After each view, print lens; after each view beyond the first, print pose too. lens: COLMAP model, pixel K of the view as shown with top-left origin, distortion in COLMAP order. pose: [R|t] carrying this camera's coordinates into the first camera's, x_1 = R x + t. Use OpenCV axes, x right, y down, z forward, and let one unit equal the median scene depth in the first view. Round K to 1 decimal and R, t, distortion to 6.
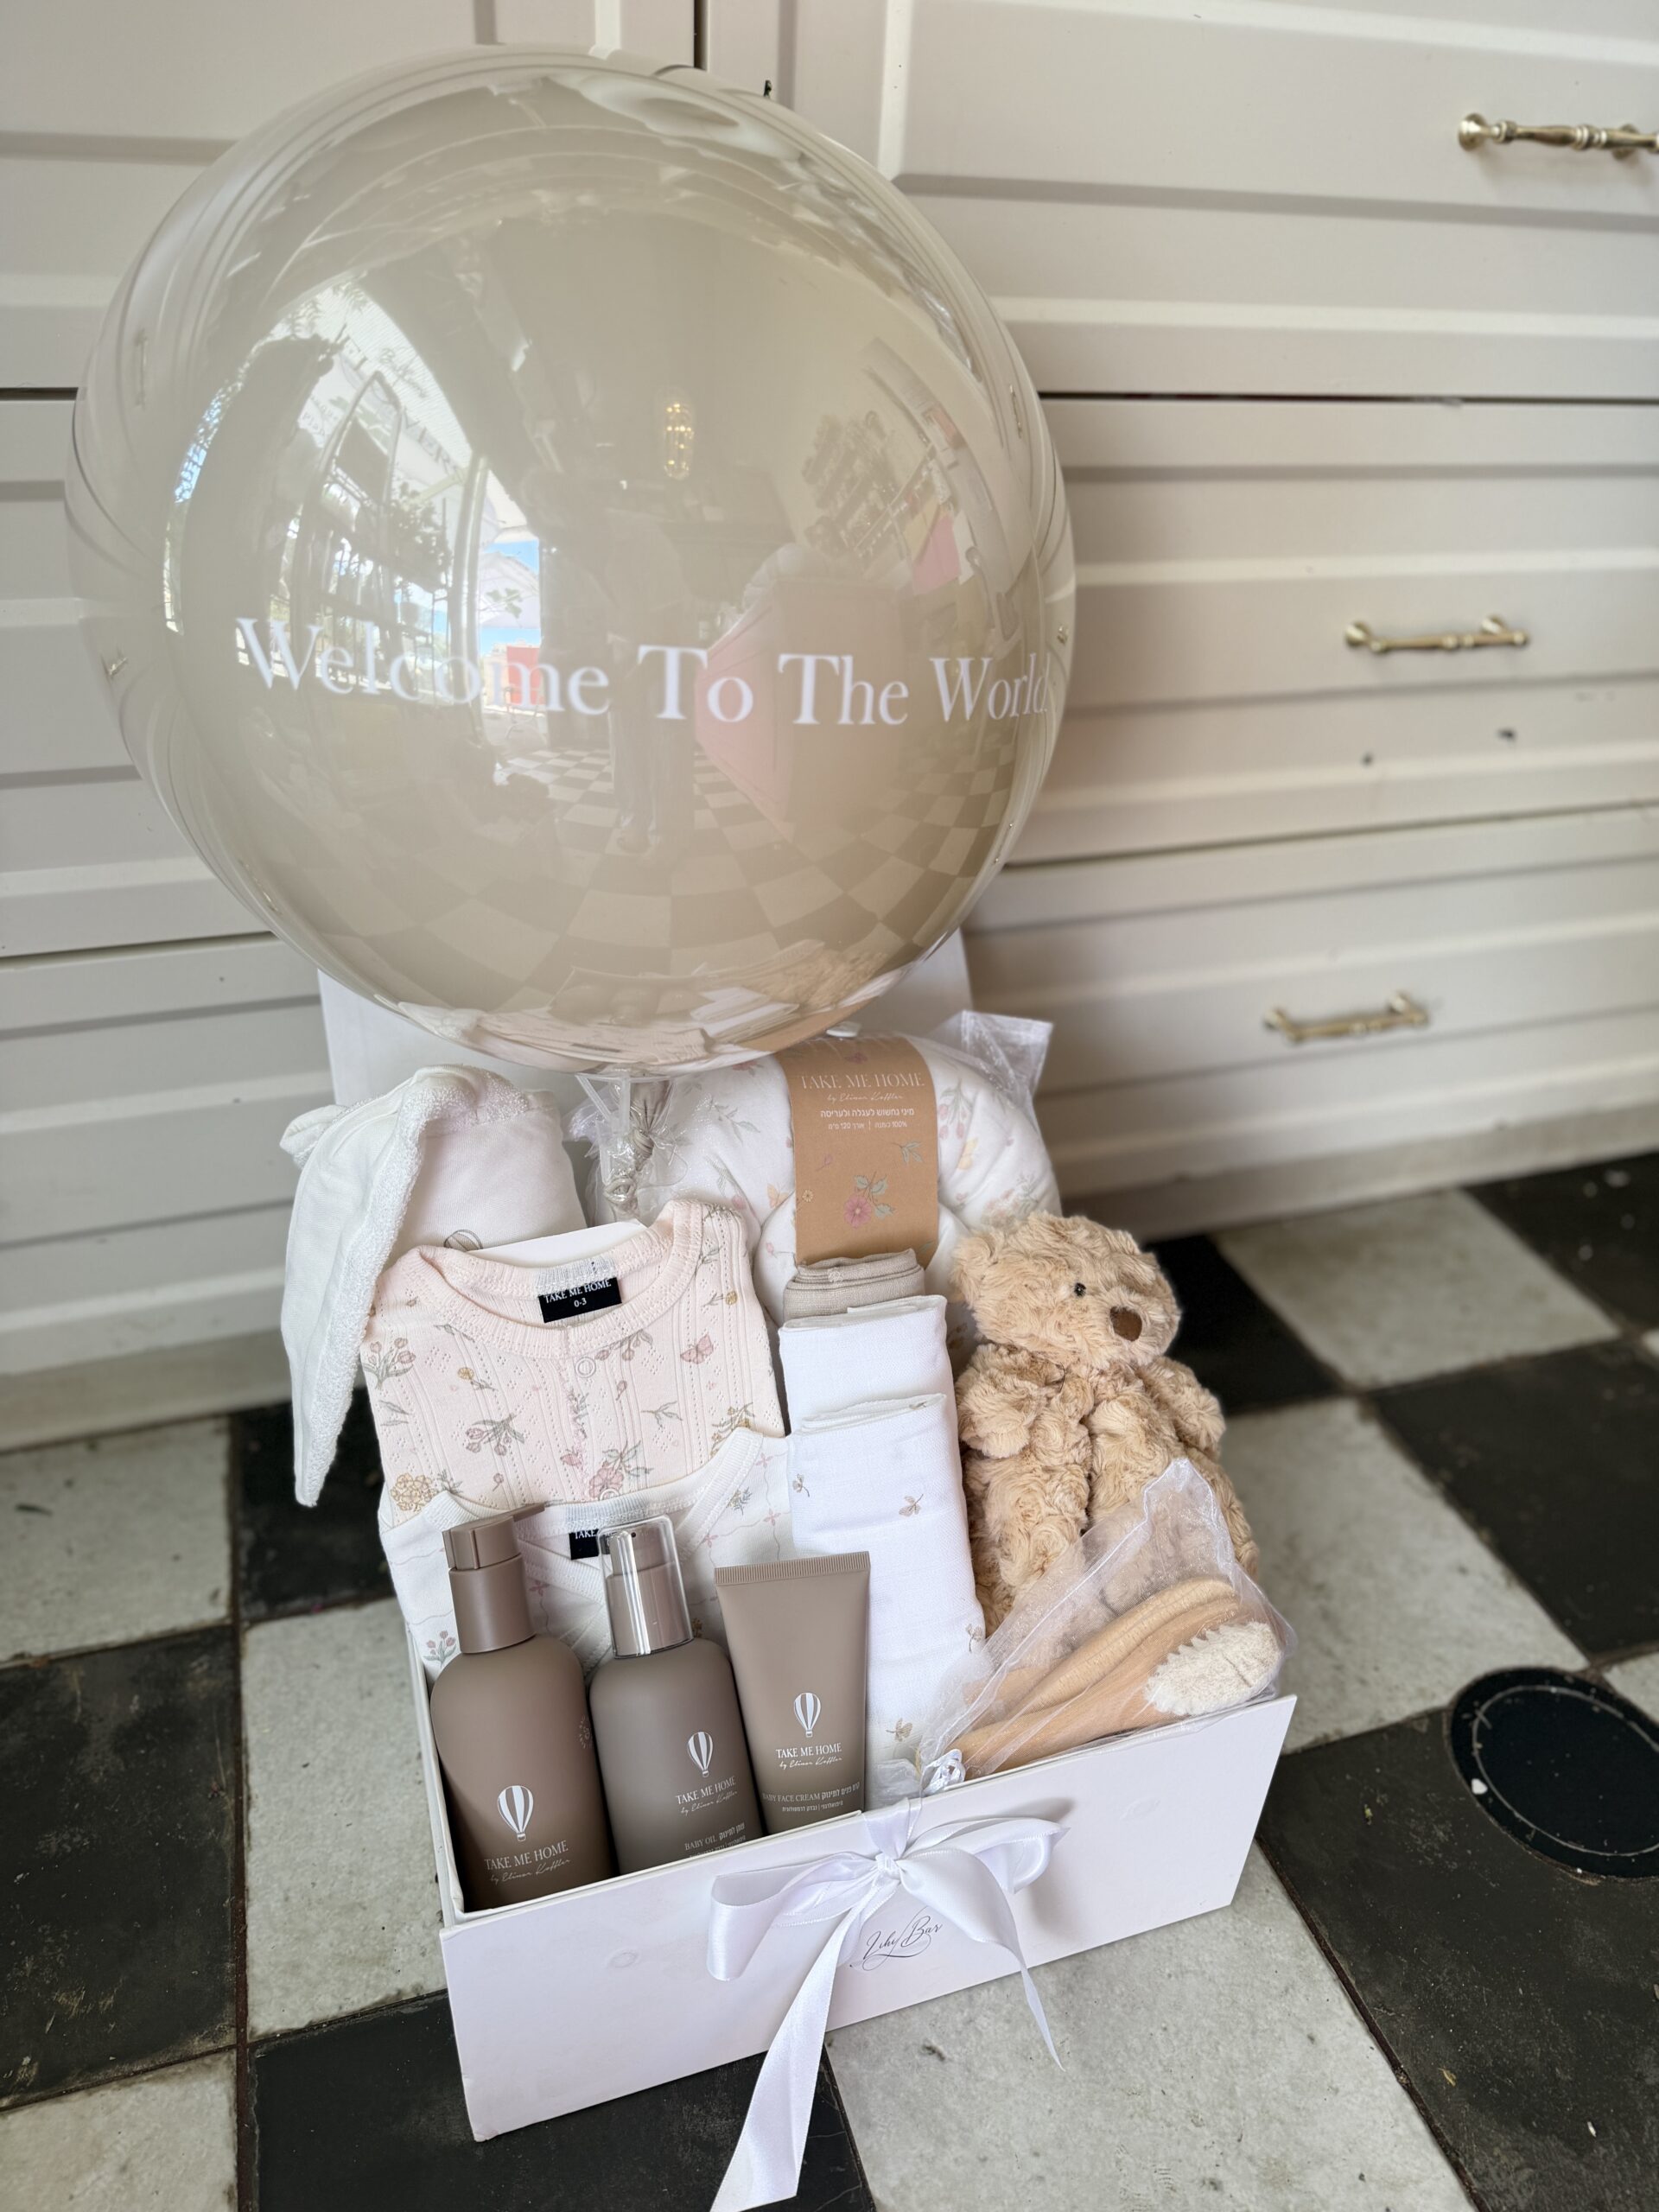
lens RADIAL K [[1579.4, 0, 826.9], [0, 1579.4, 1094.2], [0, 0, 1]] dist [0.012900, -0.017111]
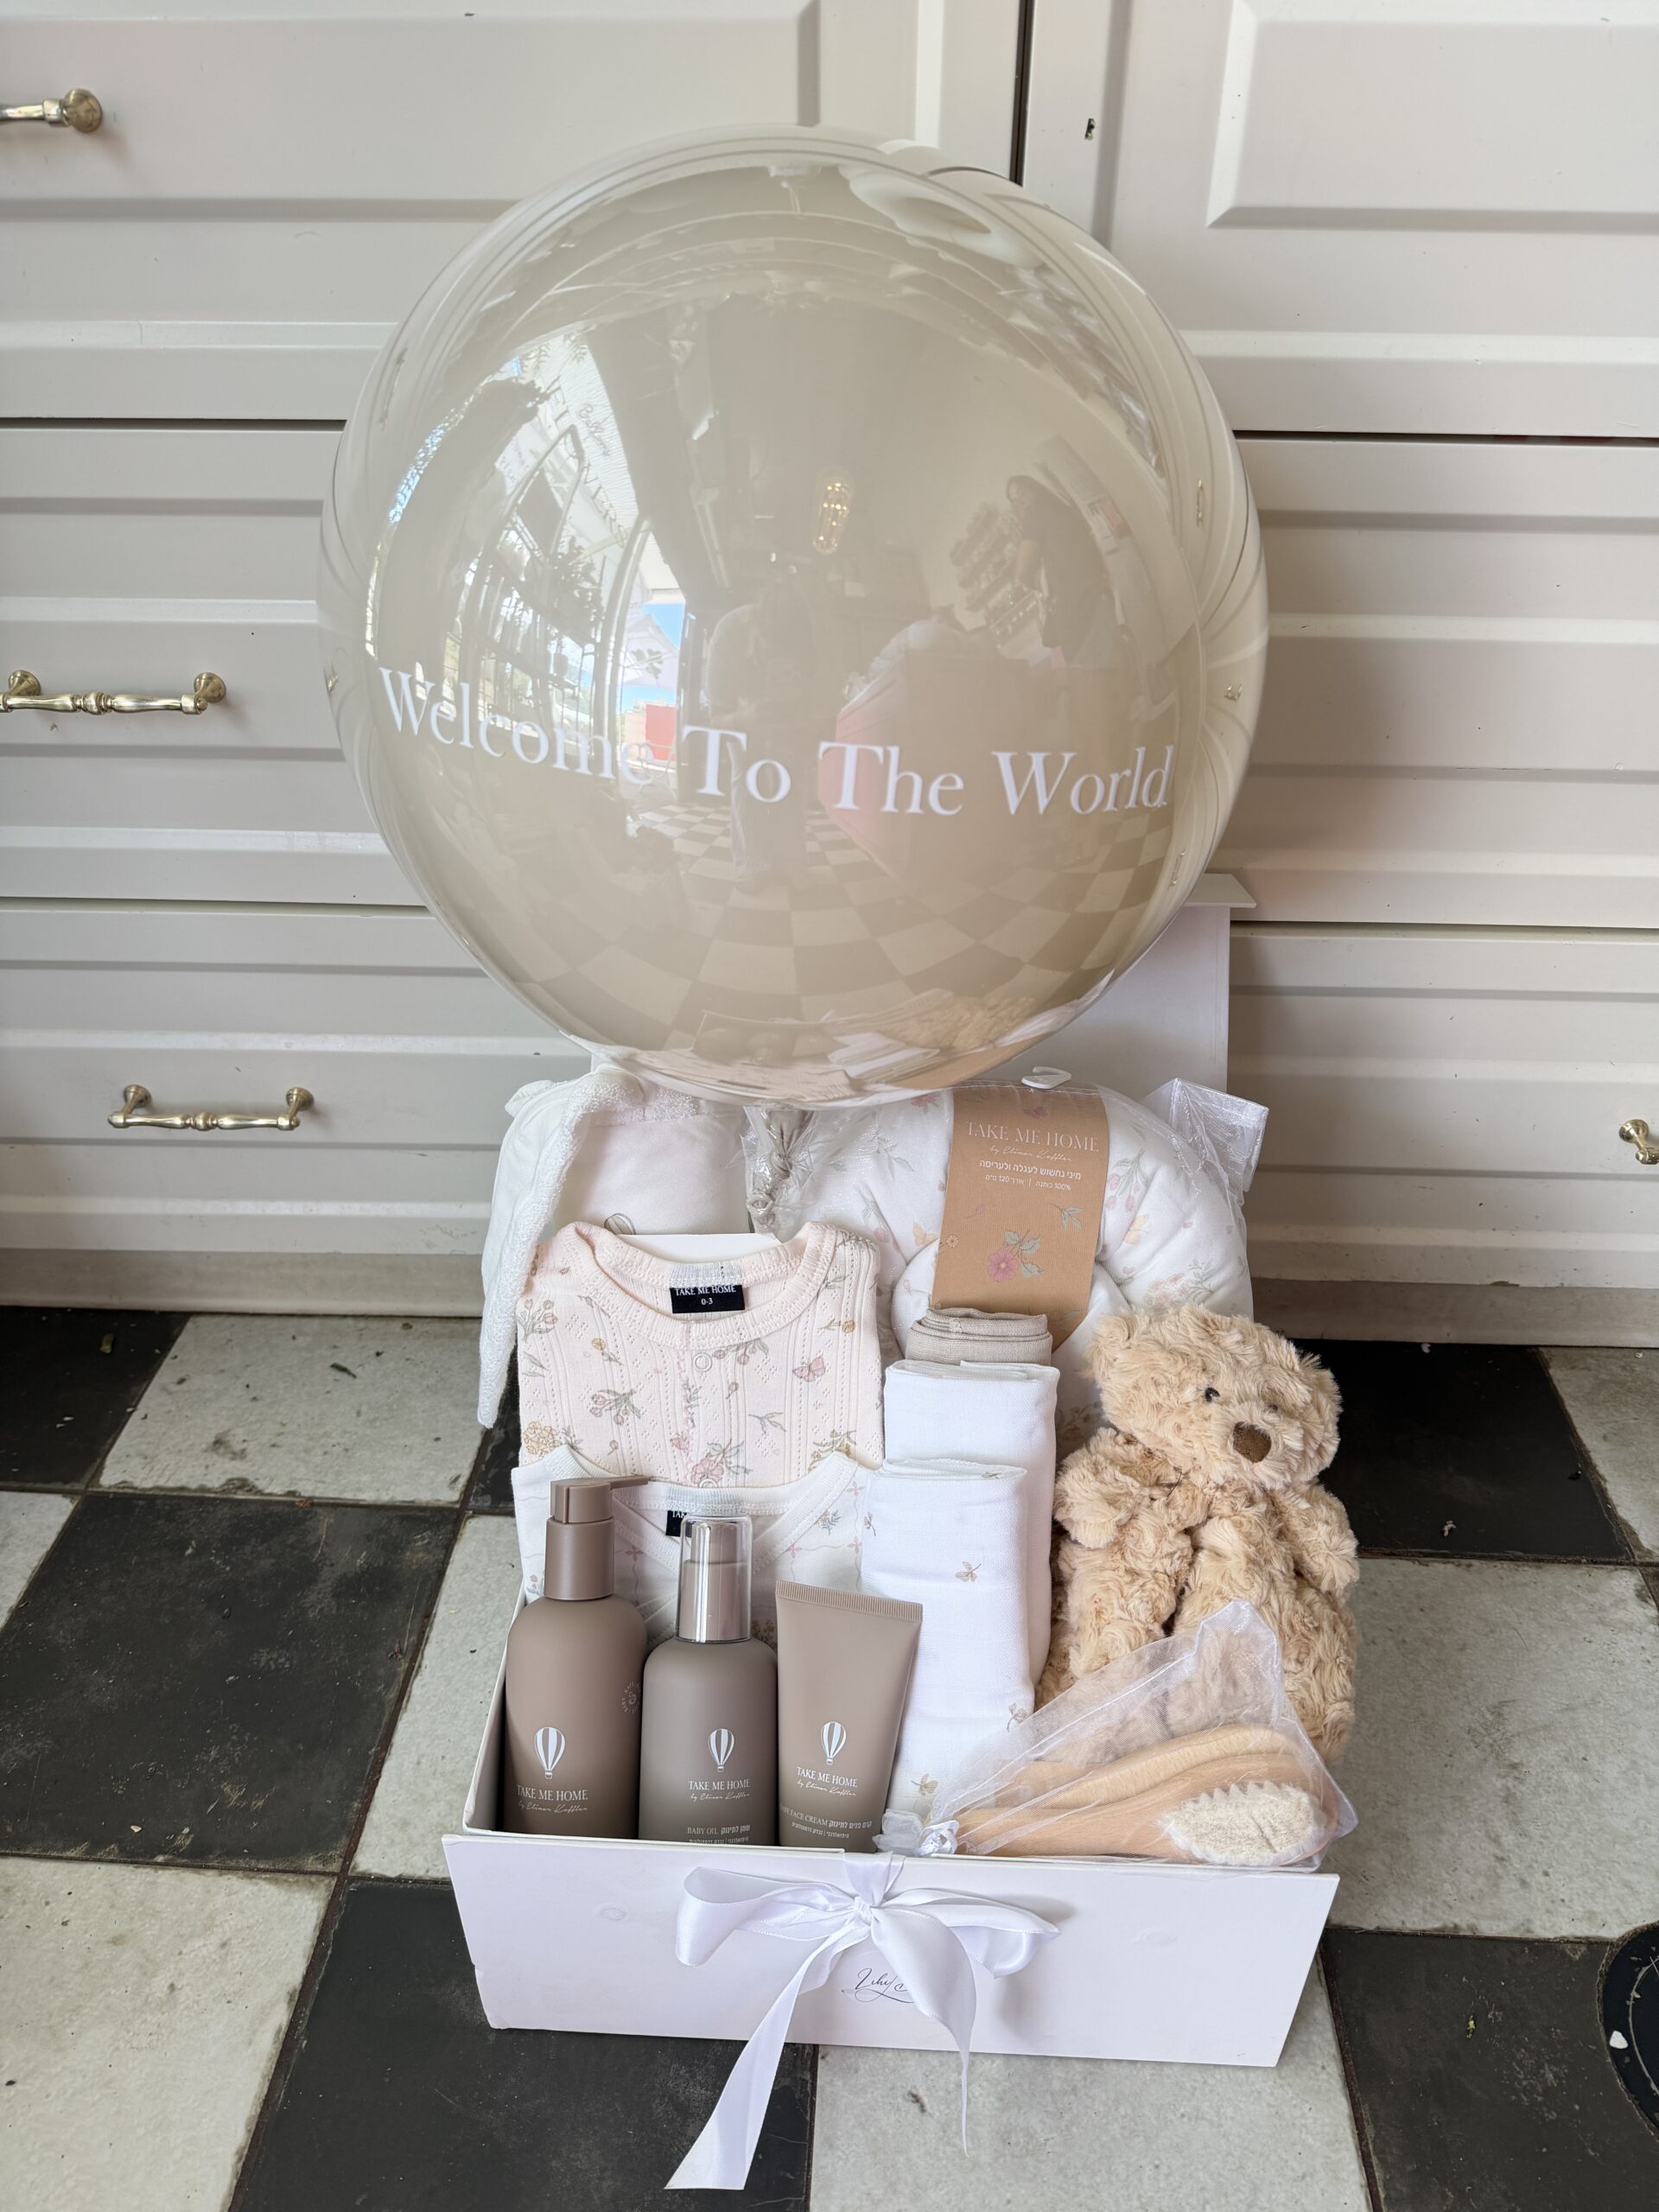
lens RADIAL K [[1579.4, 0, 838.1], [0, 1579.4, 1082.9], [0, 0, 1]] dist [0.012900, -0.017111]
pose [[0.933270, 0.160054, -0.321542, 0.239272], [-0.153333, 0.987089, 0.046298, -0.074849], [0.324801, 0.006095, 0.945763, 0.024306]]
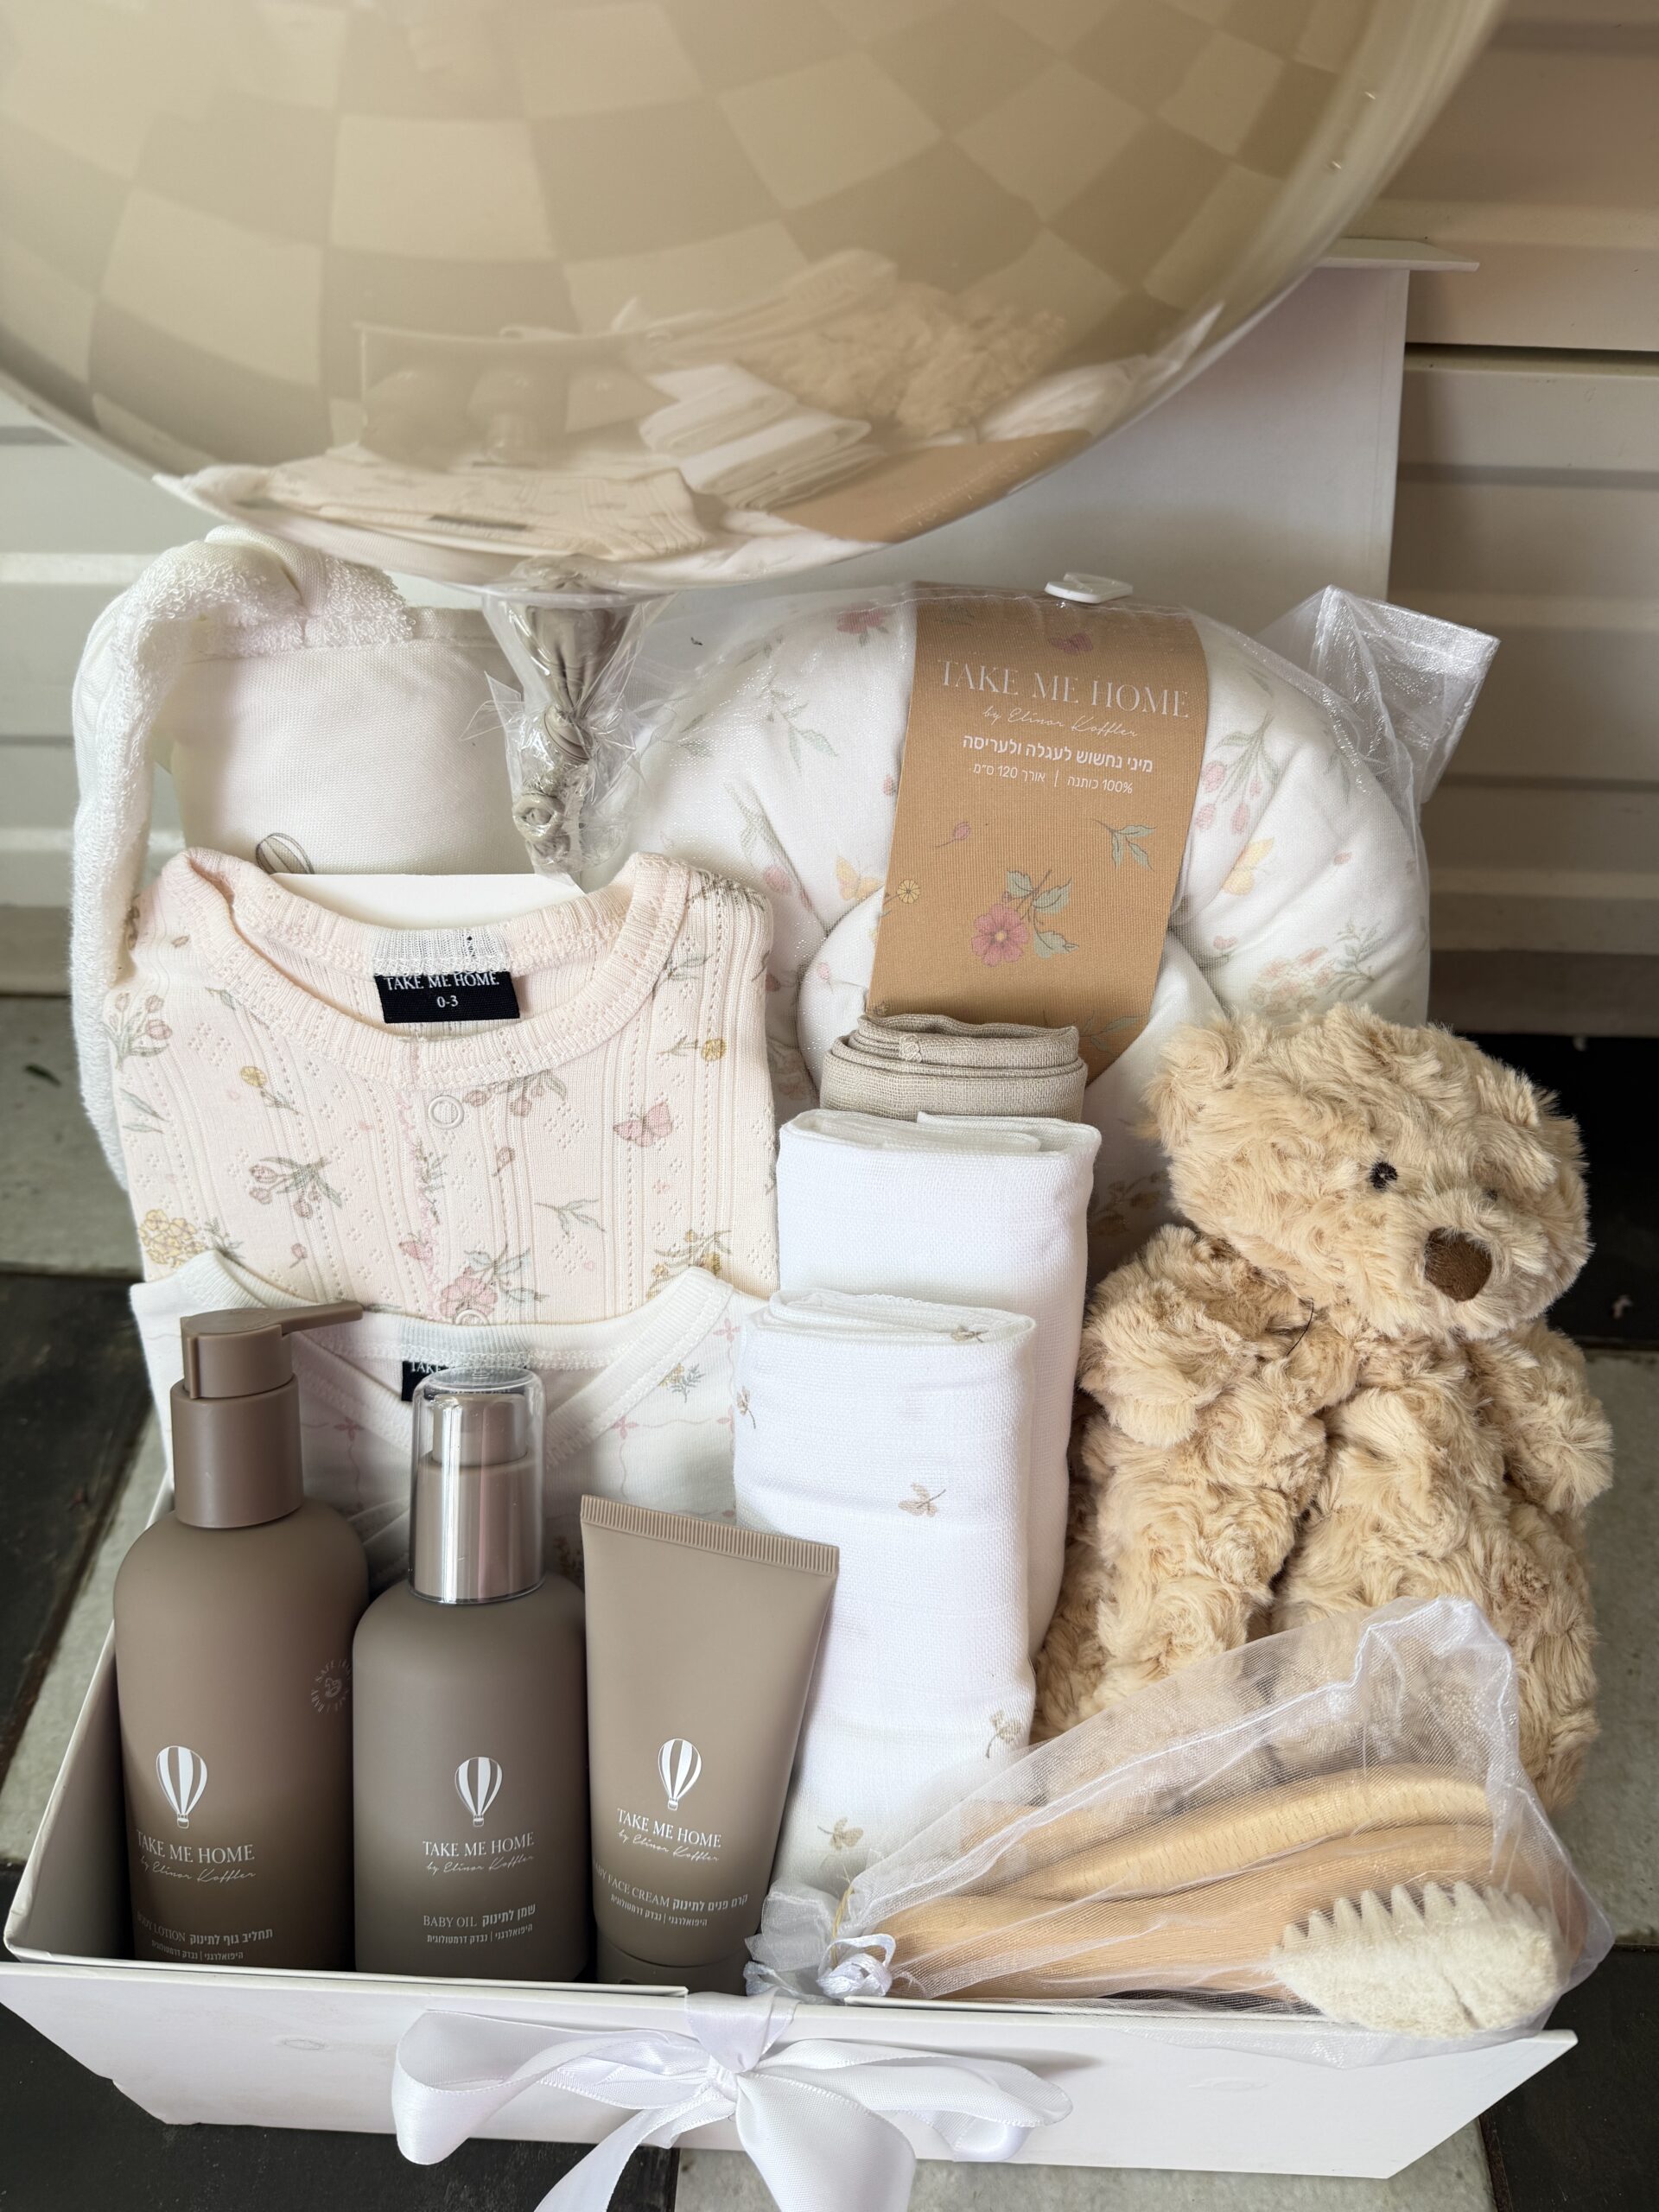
lens RADIAL K [[1579.4, 0, 837.1], [0, 1579.4, 1121.0], [0, 0, 1]] dist [0.012900, -0.017111]
pose [[0.935873, 0.233900, -0.263501, 0.132356], [-0.158204, 0.947199, 0.278900, -0.007715], [0.314823, -0.219328, 0.923462, 0.502387]]
